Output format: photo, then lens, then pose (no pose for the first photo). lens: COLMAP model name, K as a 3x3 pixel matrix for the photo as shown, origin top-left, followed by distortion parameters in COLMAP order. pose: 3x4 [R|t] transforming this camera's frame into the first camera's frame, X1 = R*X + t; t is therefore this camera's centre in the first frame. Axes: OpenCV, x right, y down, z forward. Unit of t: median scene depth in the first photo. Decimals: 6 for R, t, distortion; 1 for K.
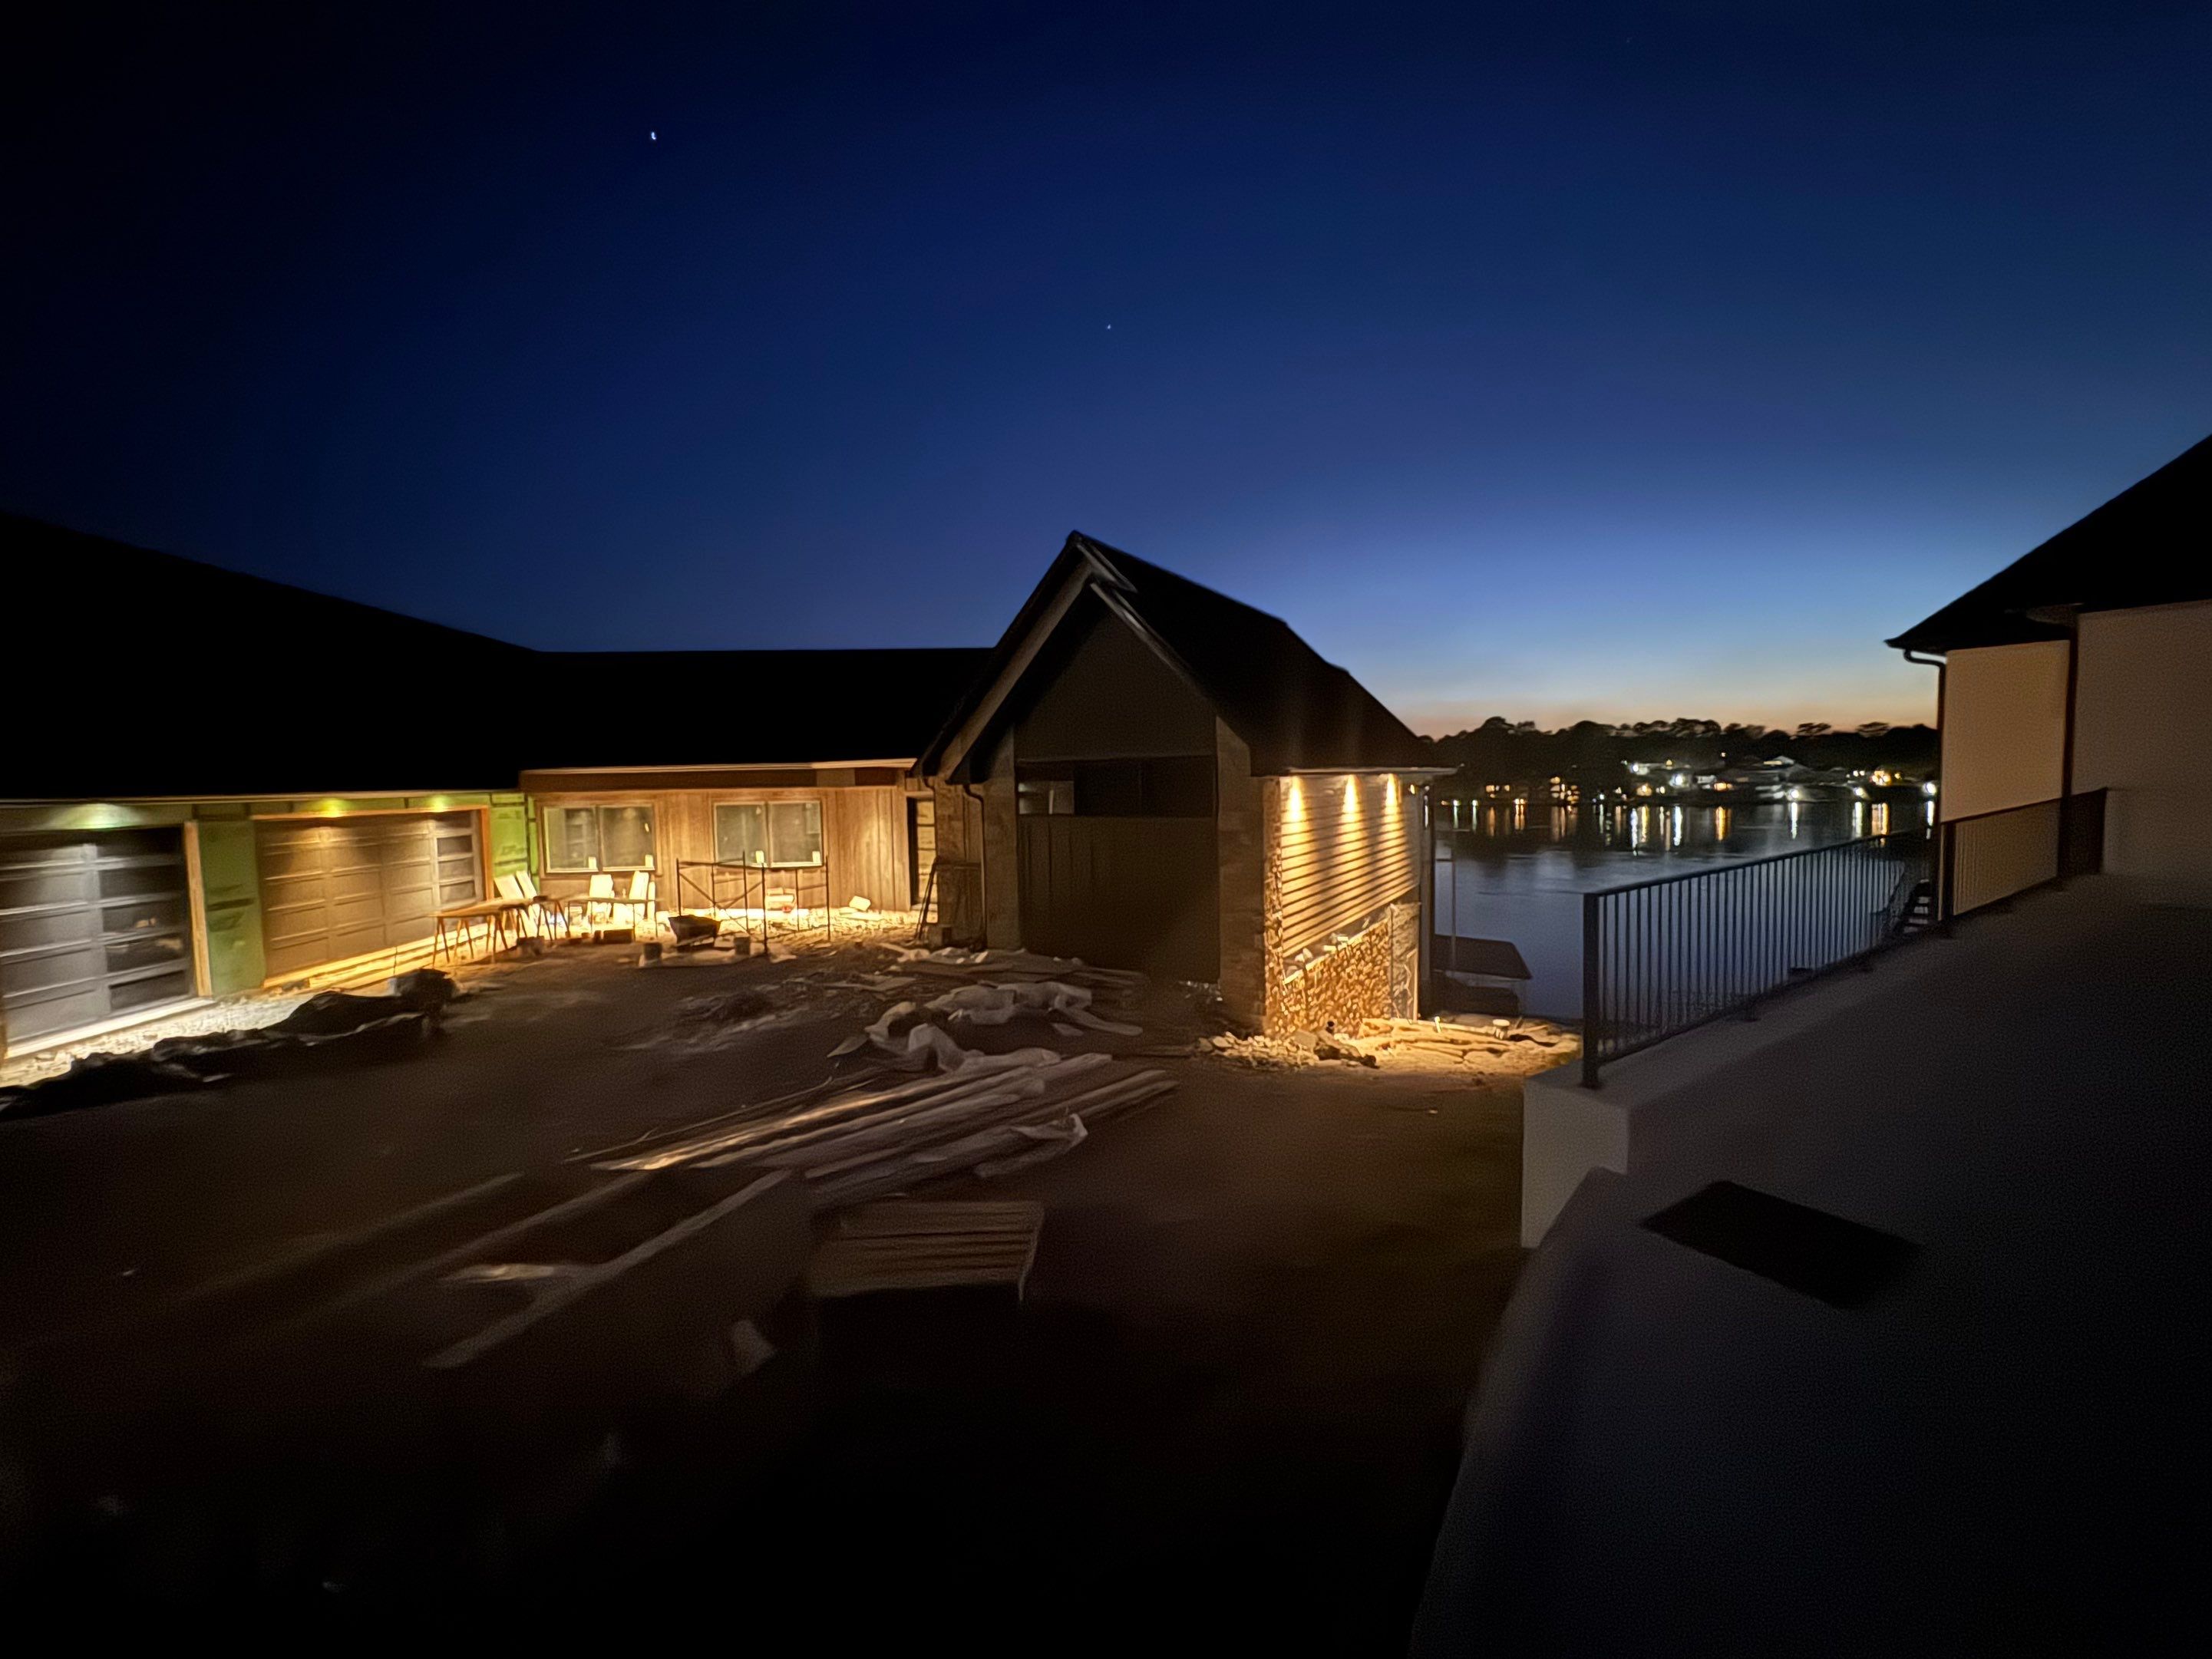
lens RADIAL K [[888.5, 0, 1106.0], [0, 888.5, 829.5], [0, 0, 1]] dist [0.001248, -0.000050]
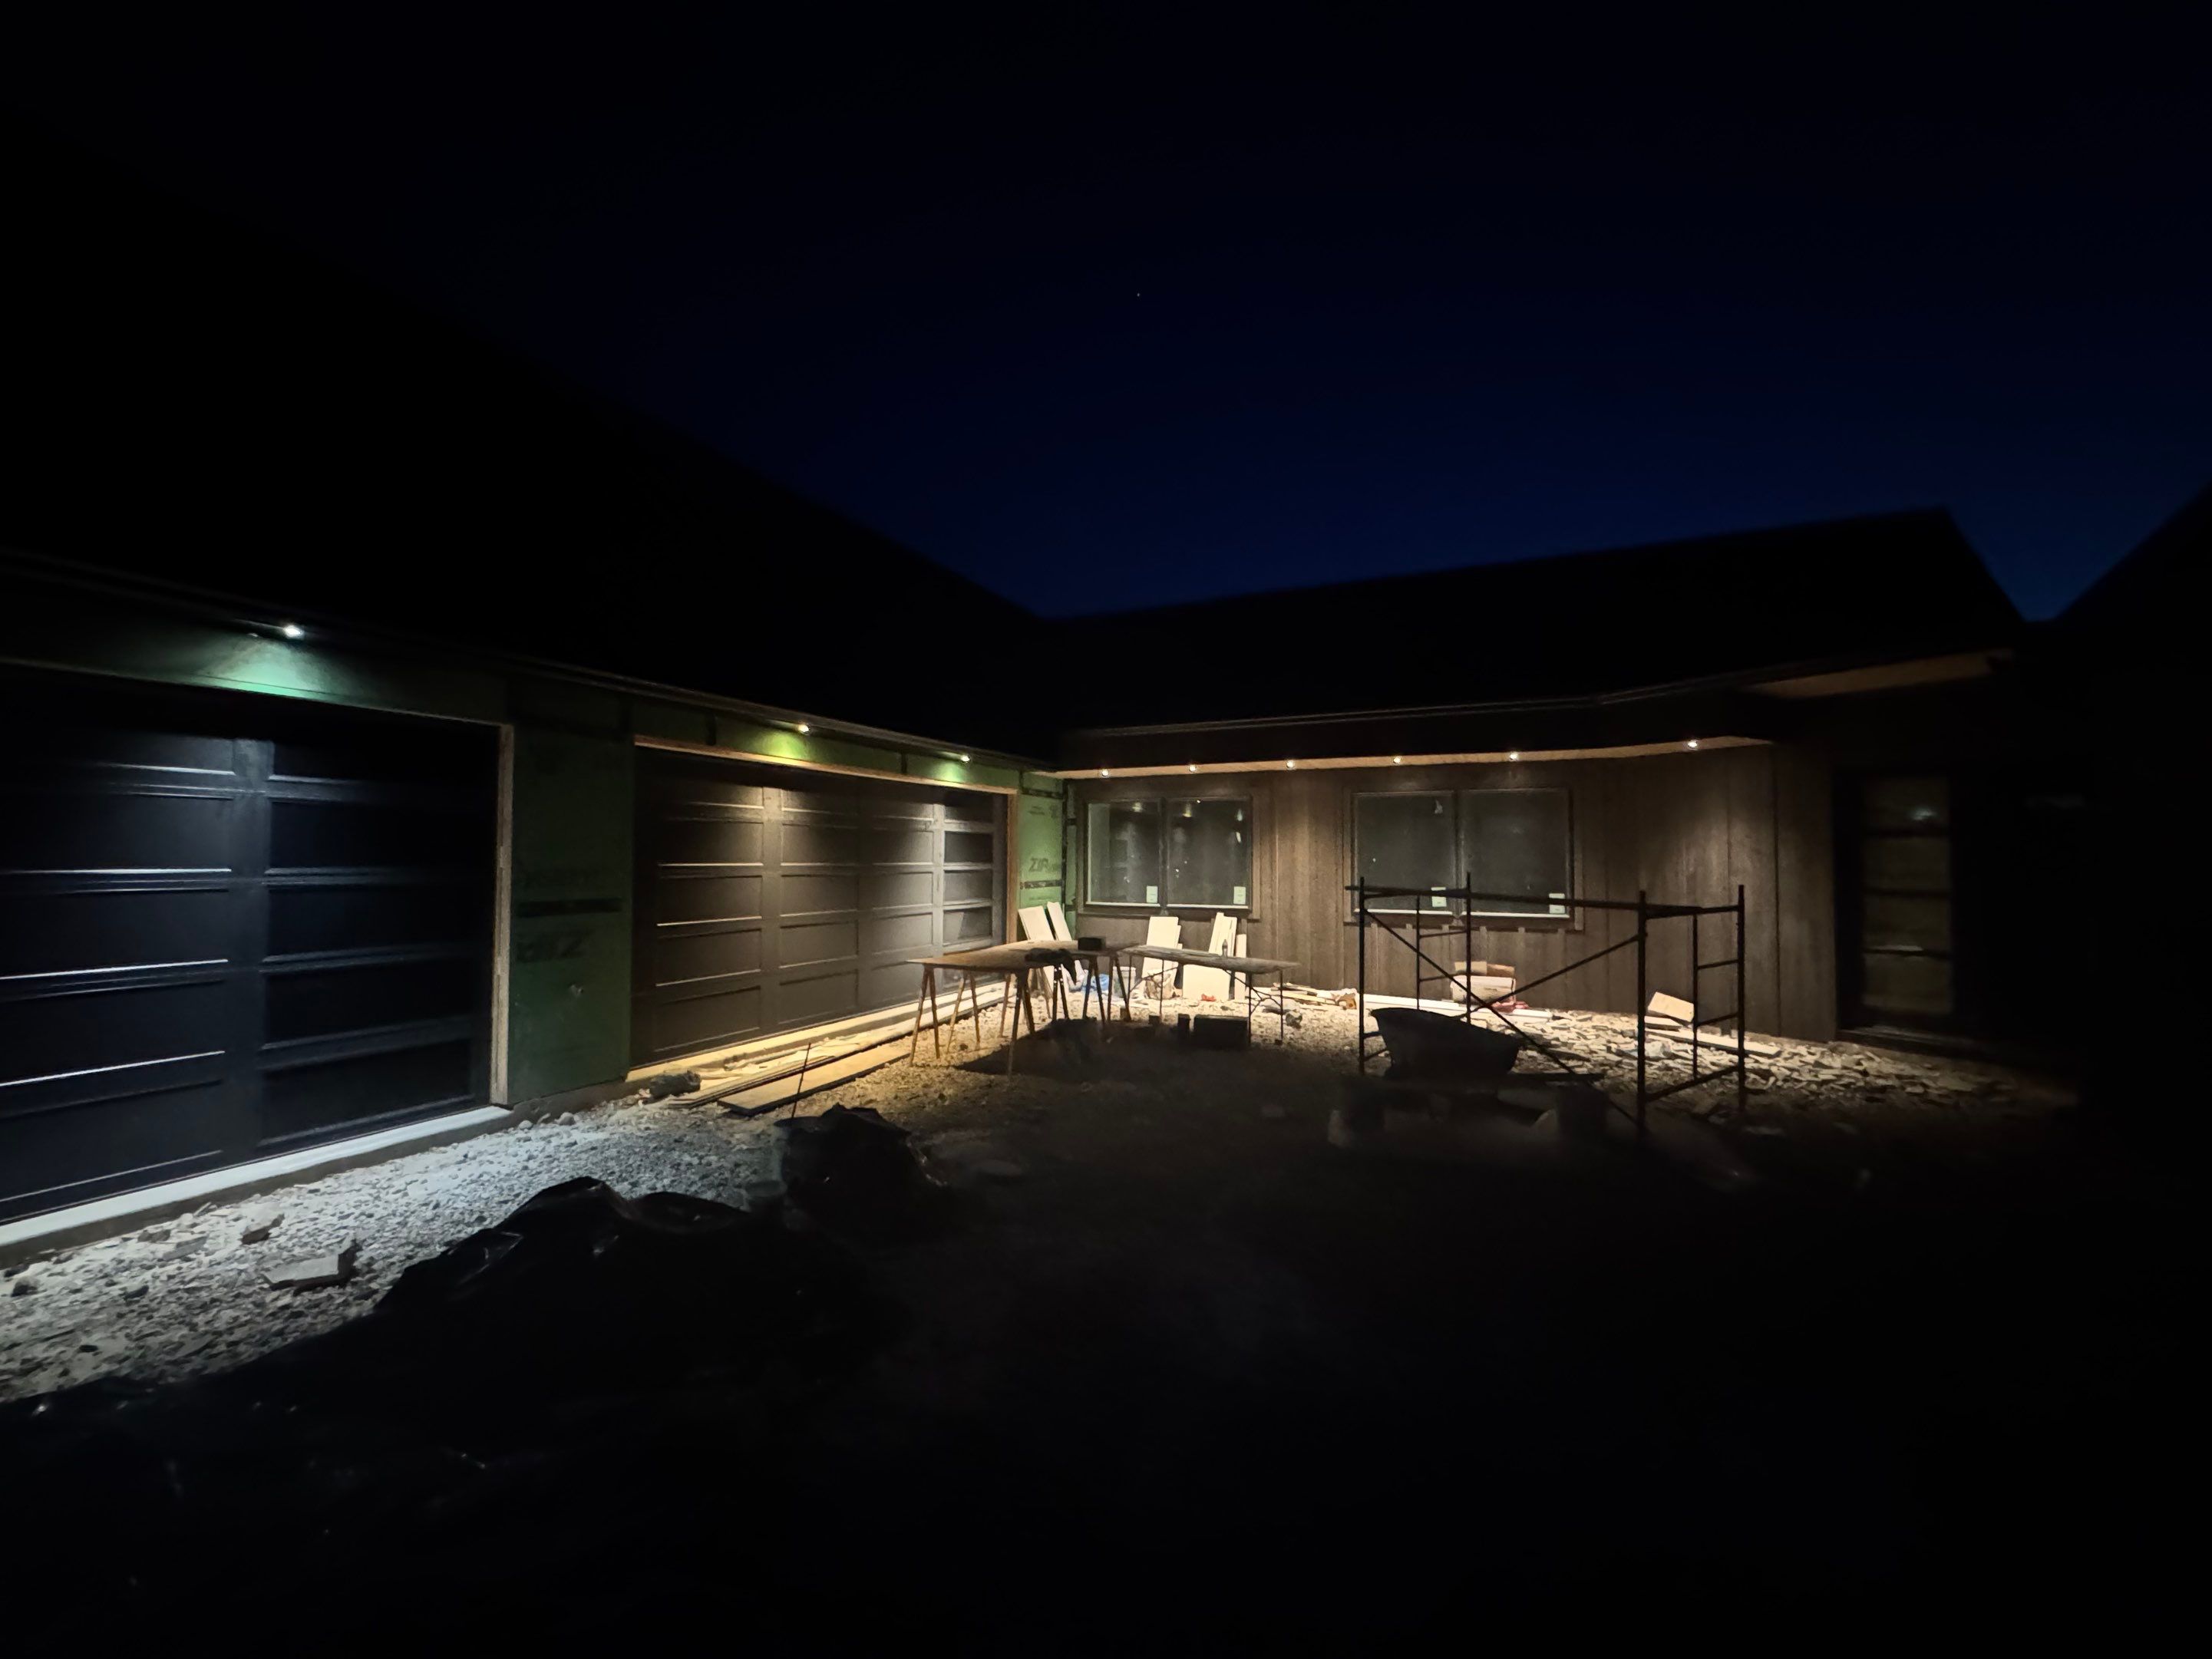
lens RADIAL K [[888.5, 0, 1106.0], [0, 888.5, 829.5], [0, 0, 1]] dist [0.001248, -0.000050]
pose [[0.876344, 0.009271, -0.481597, -0.363898], [-0.049145, 0.996318, -0.070247, 0.044914], [0.479173, 0.085229, 0.873573, 0.522595]]
